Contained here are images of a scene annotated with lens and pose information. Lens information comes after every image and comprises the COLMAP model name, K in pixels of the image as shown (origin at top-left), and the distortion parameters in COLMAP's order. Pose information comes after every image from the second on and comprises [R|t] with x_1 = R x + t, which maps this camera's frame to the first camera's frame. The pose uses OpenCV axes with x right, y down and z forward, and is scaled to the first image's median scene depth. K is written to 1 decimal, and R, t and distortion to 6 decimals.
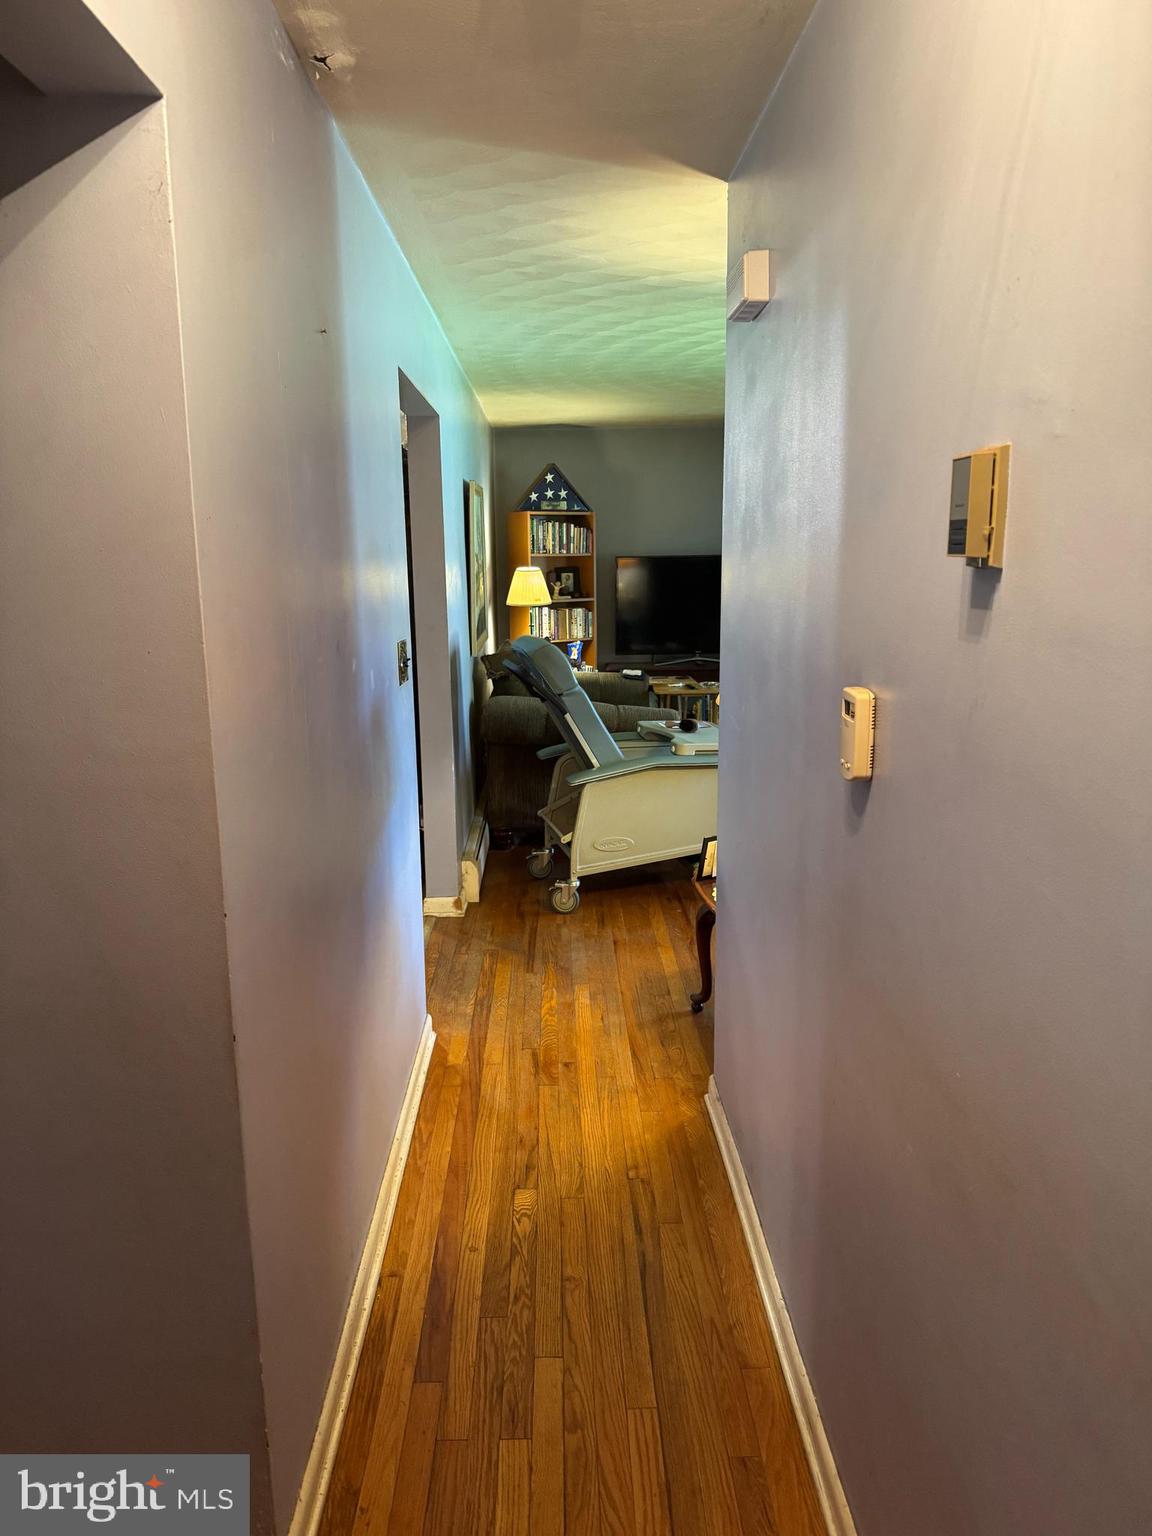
lens RADIAL K [[1067.5, 0, 579.9], [0, 1067.5, 793.6], [0, 0, 1]] dist [0.049526, -0.131851]
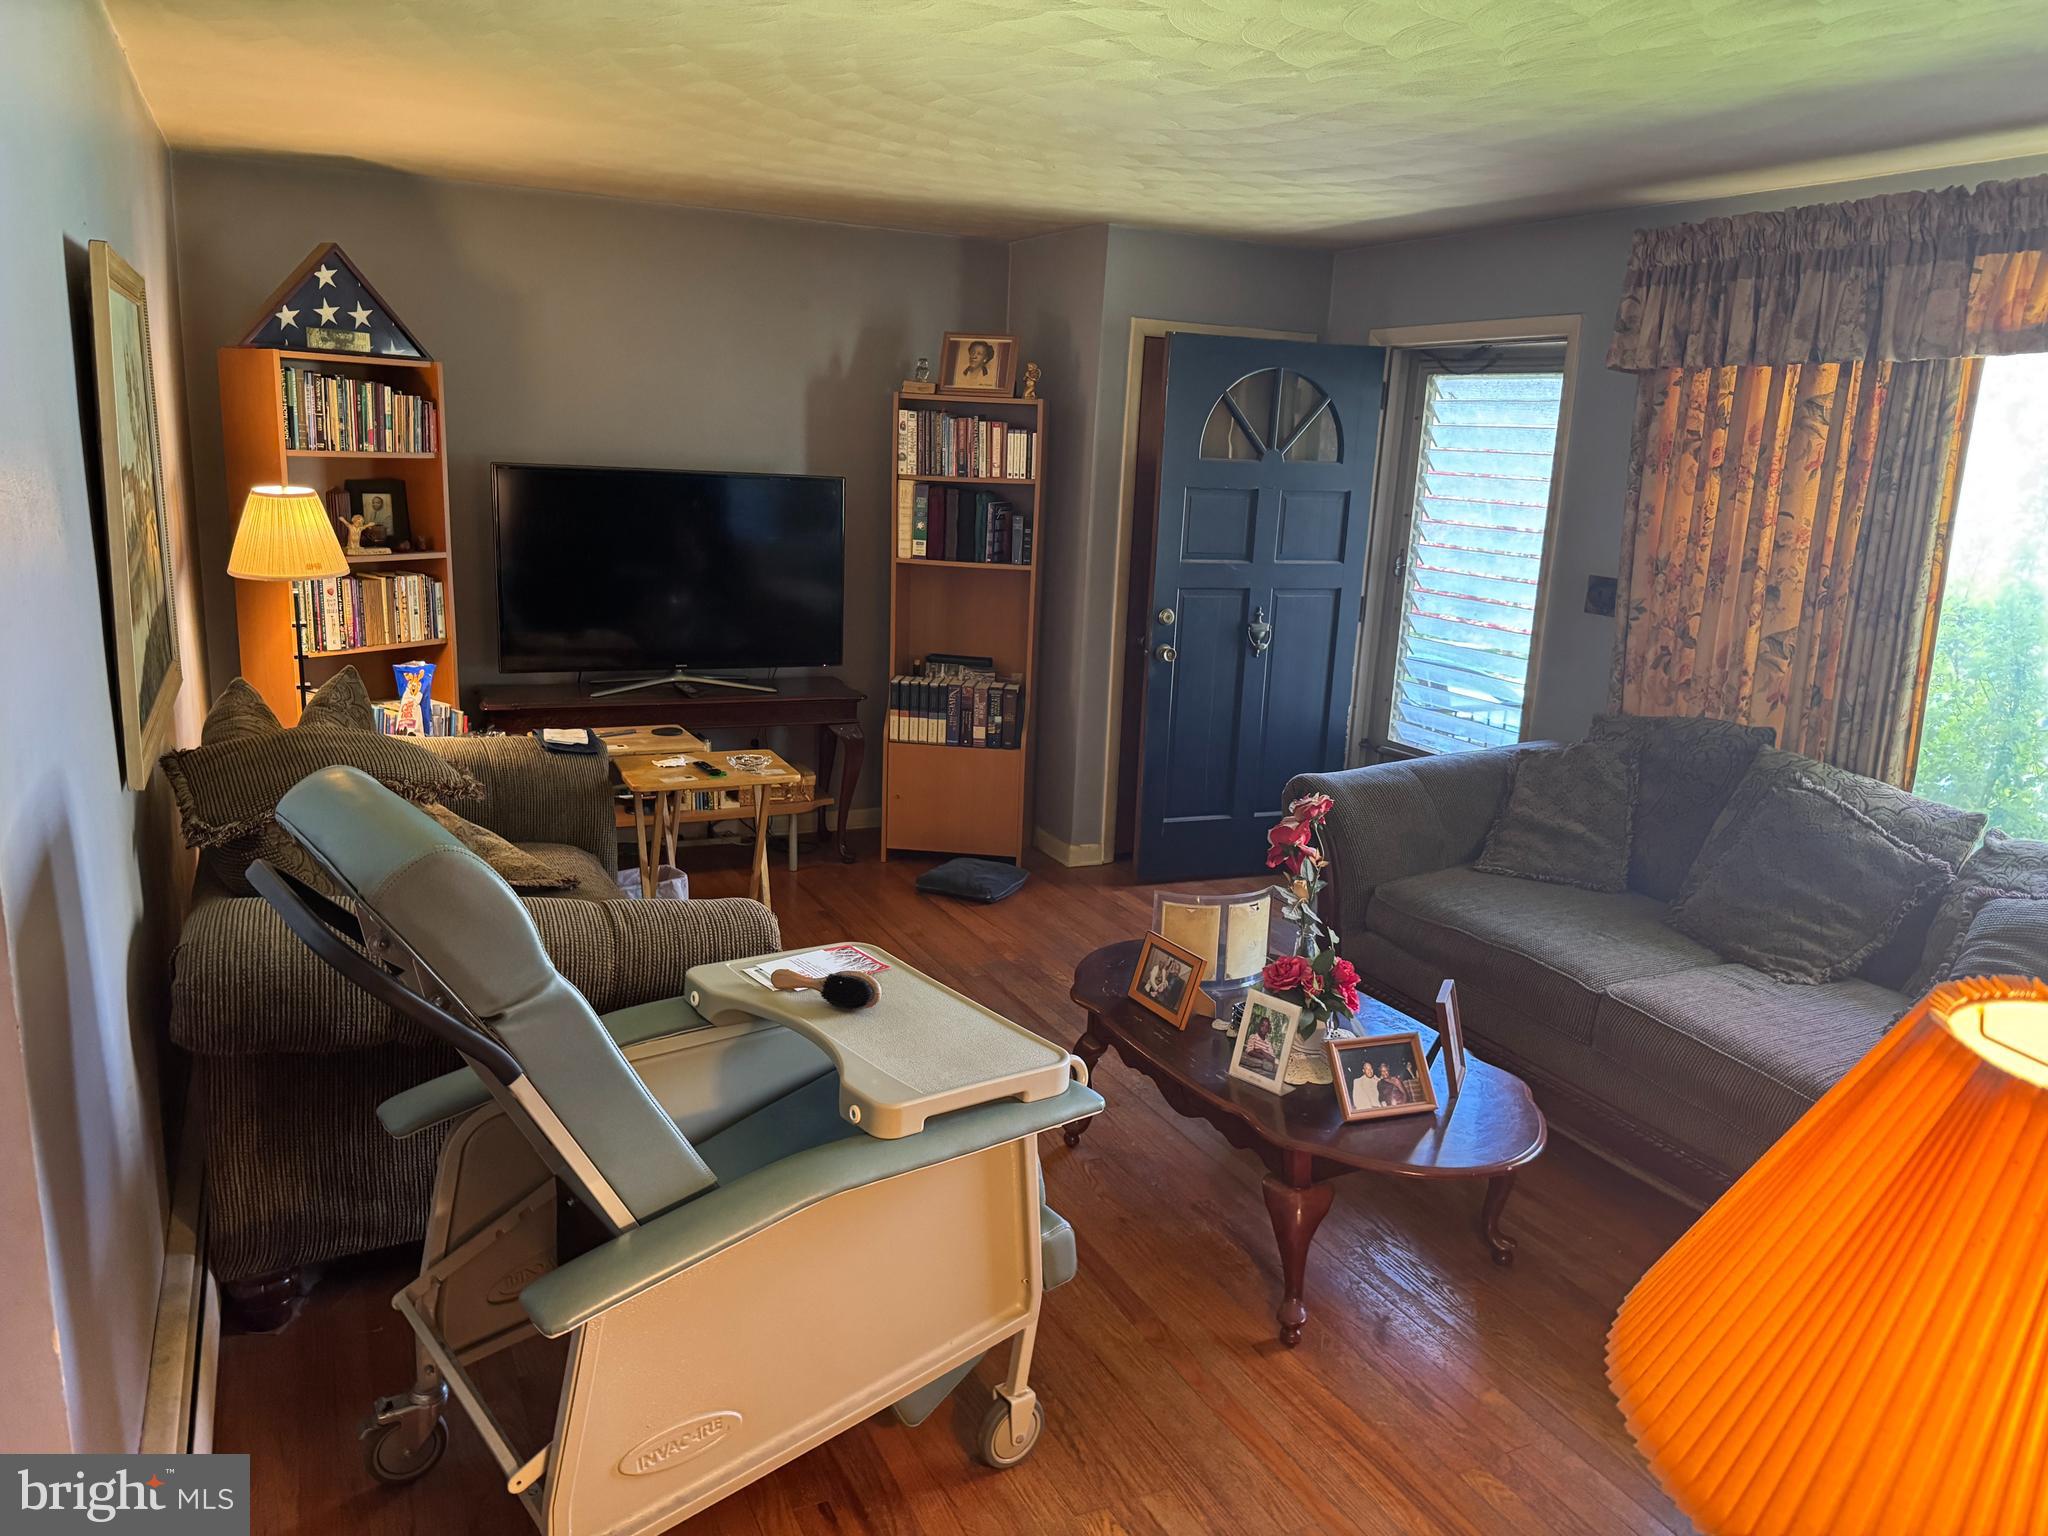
lens RADIAL K [[1451.9, 0, 1029.1], [0, 1451.9, 762.0], [0, 0, 1]] dist [0.119409, -0.187667]
pose [[0.905930, -0.042295, 0.421310, -0.030863], [0.041083, 0.999084, 0.011957, -0.094407], [-0.421430, 0.006476, 0.906838, 0.340230]]
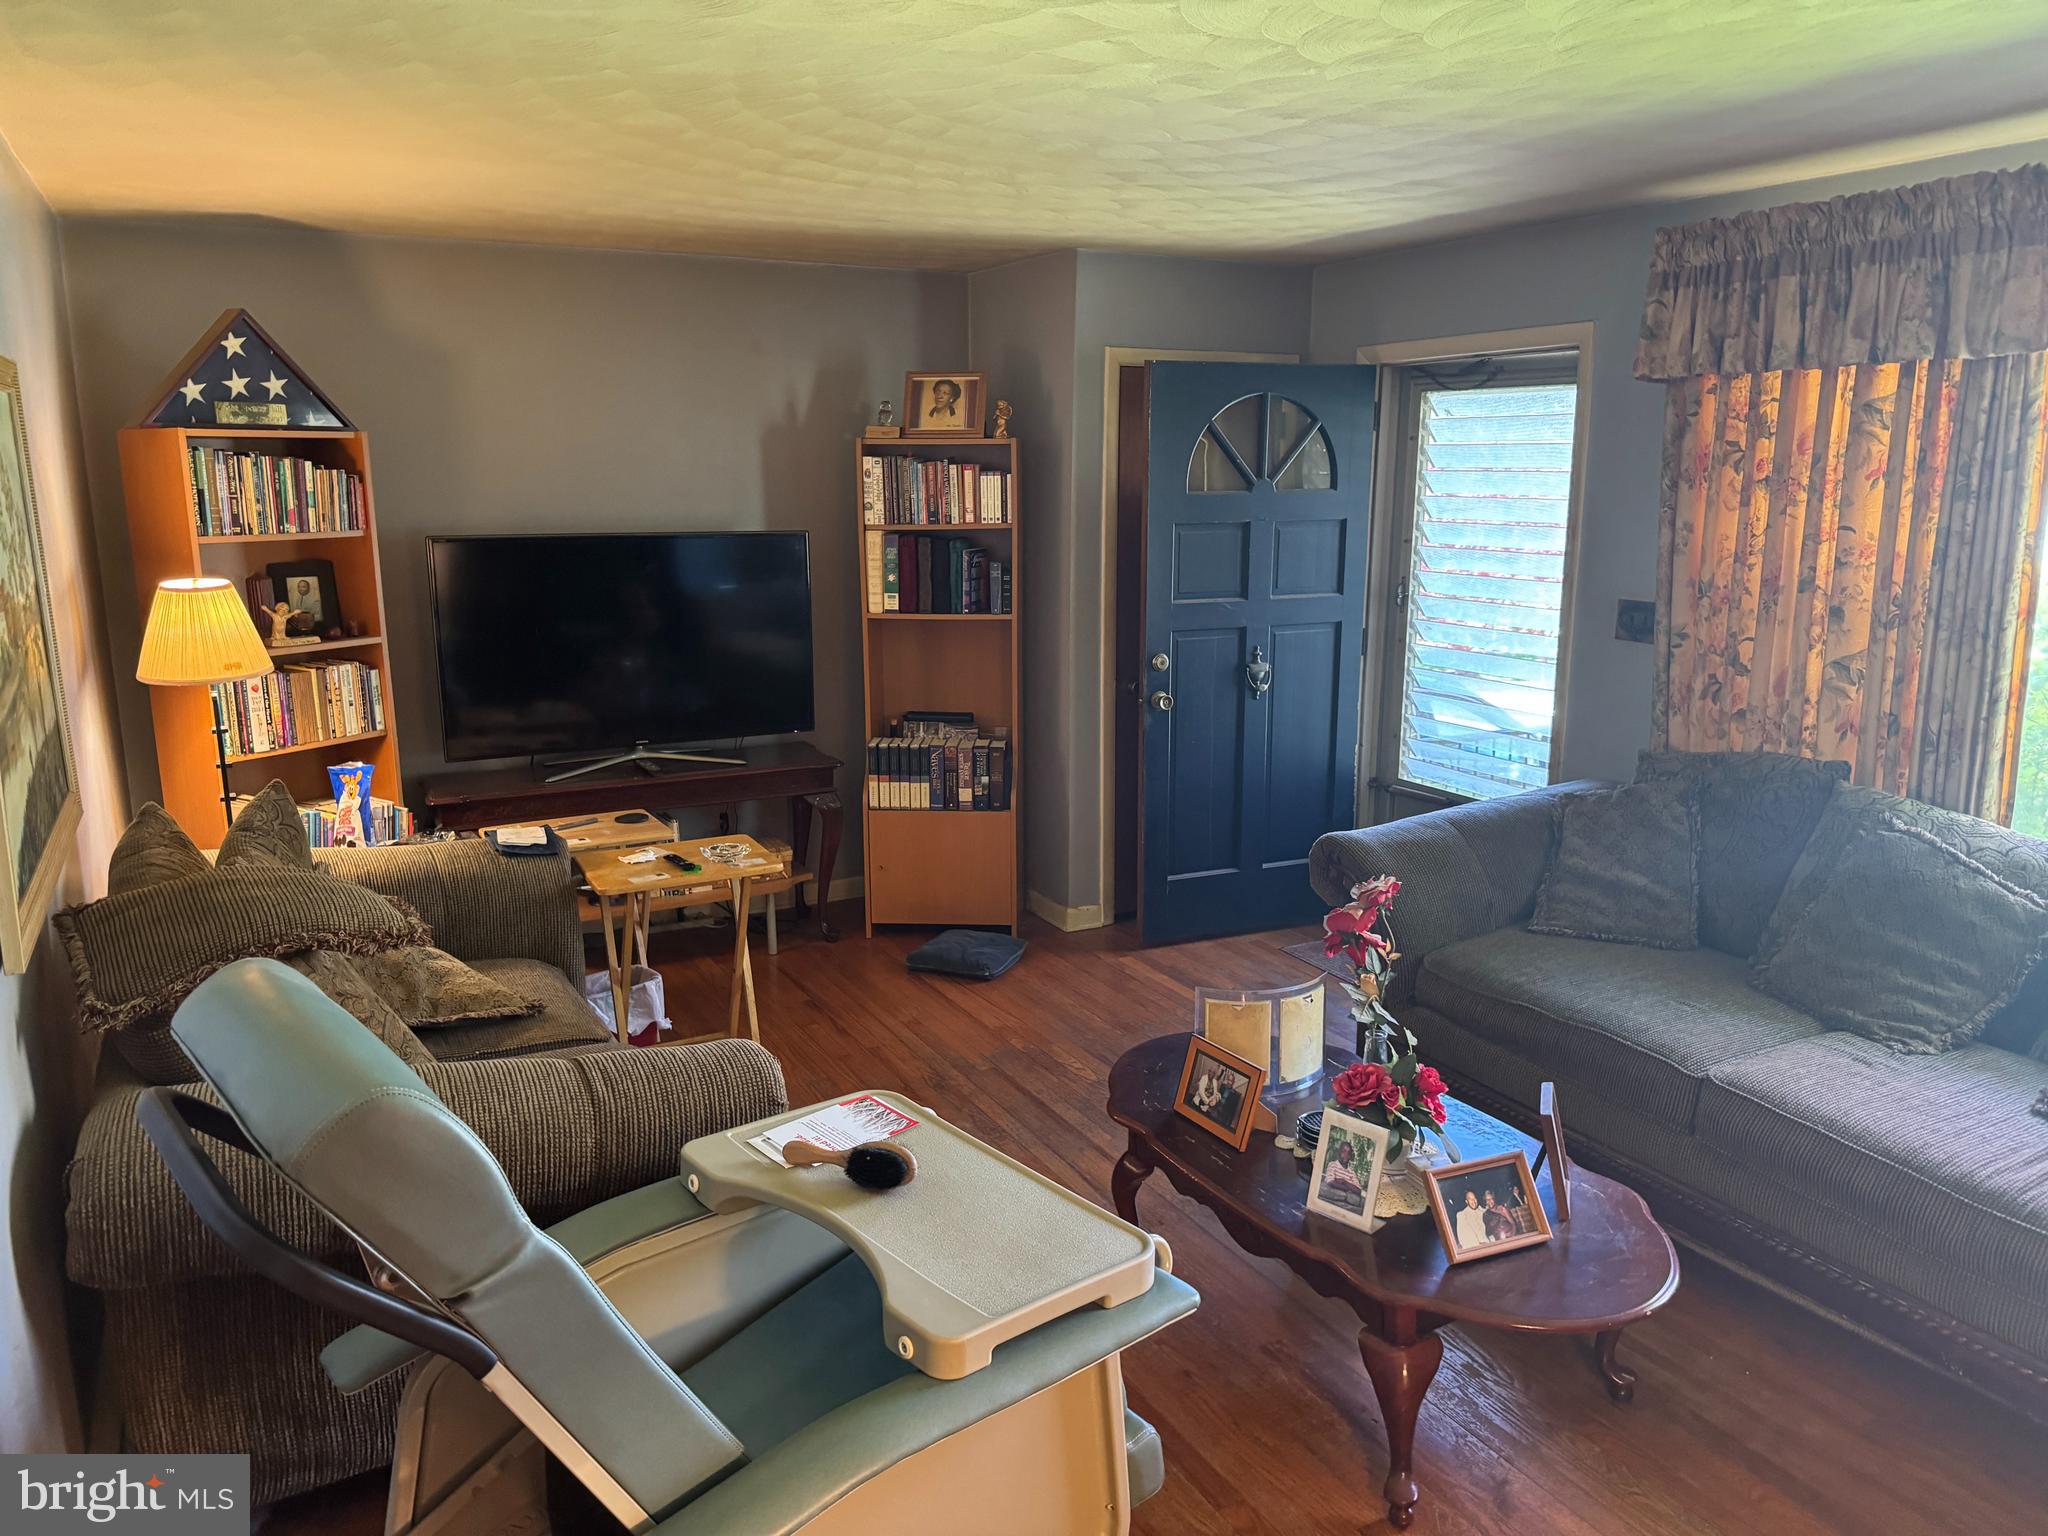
lens RADIAL K [[1451.0, 0, 1011.7], [0, 1451.0, 762.5], [0, 0, 1]] dist [0.098764, -0.136154]
pose [[0.894018, -0.083525, 0.440176, -0.024345], [0.094293, 0.995541, -0.002607, -0.112830], [-0.437995, 0.043836, 0.897908, 0.391277]]
